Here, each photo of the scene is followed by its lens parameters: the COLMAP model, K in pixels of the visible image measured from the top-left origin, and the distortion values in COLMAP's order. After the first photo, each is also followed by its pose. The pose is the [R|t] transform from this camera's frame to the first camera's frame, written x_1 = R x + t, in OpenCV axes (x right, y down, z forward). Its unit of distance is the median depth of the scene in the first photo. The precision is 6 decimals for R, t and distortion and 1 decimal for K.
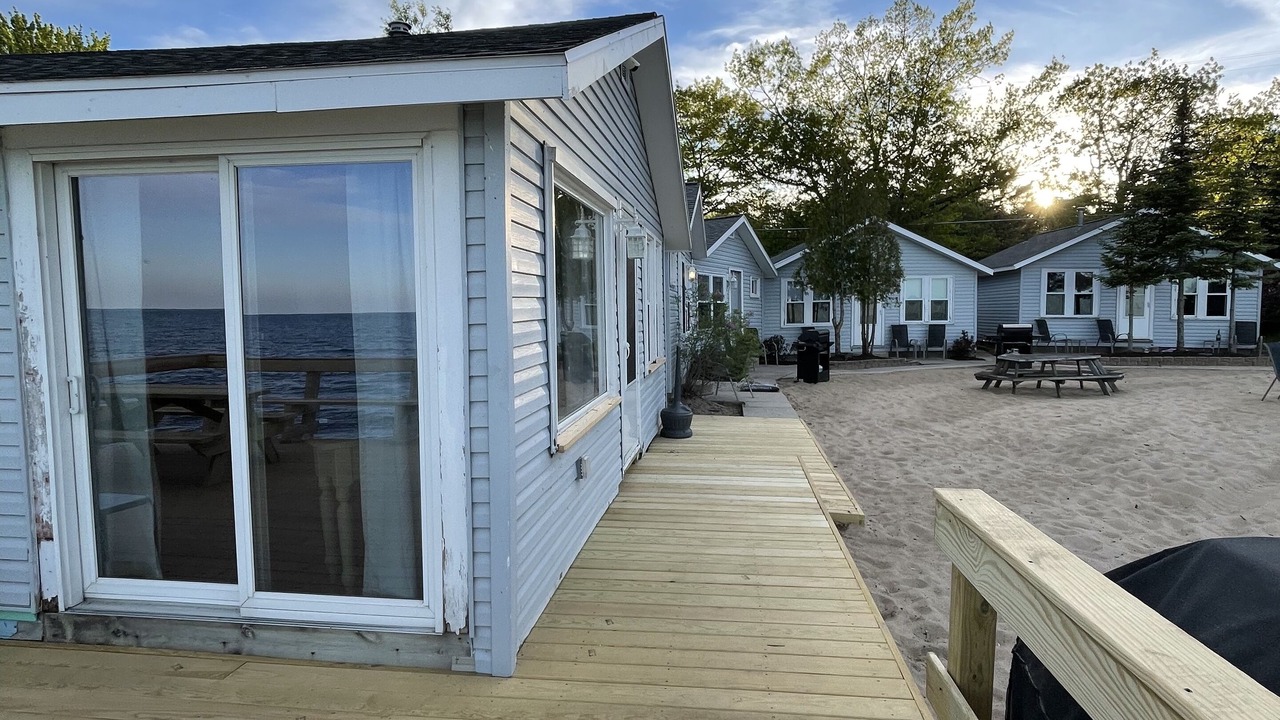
lens RADIAL K [[686.3, 0, 647.3], [0, 686.3, 359.4], [0, 0, 1]] dist [-0.005412, -0.006613]
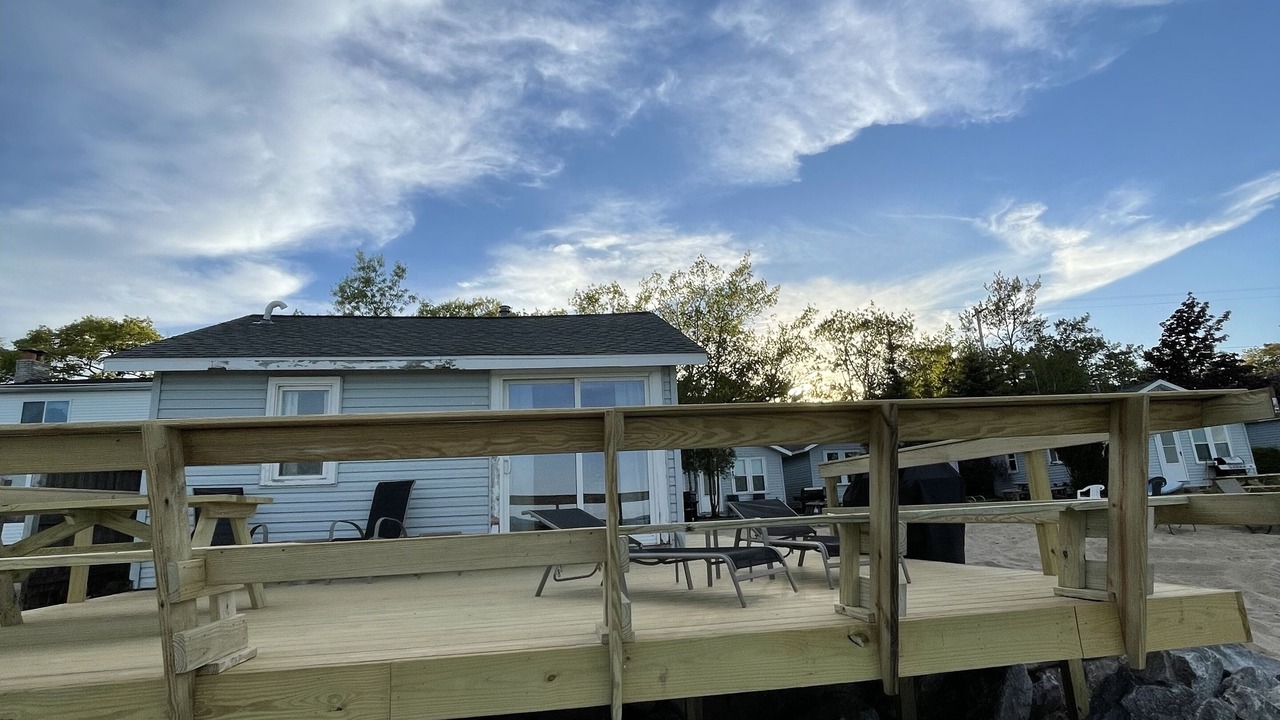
lens RADIAL K [[678.3, 0, 640.0], [0, 678.3, 360.0], [0, 0, 1]] dist [-0.002369, -0.010933]
pose [[0.964900, 0.012180, 0.262334, -0.146443], [0.066198, 0.955386, -0.287845, 0.062556], [-0.254137, 0.295107, 0.921046, -0.229611]]
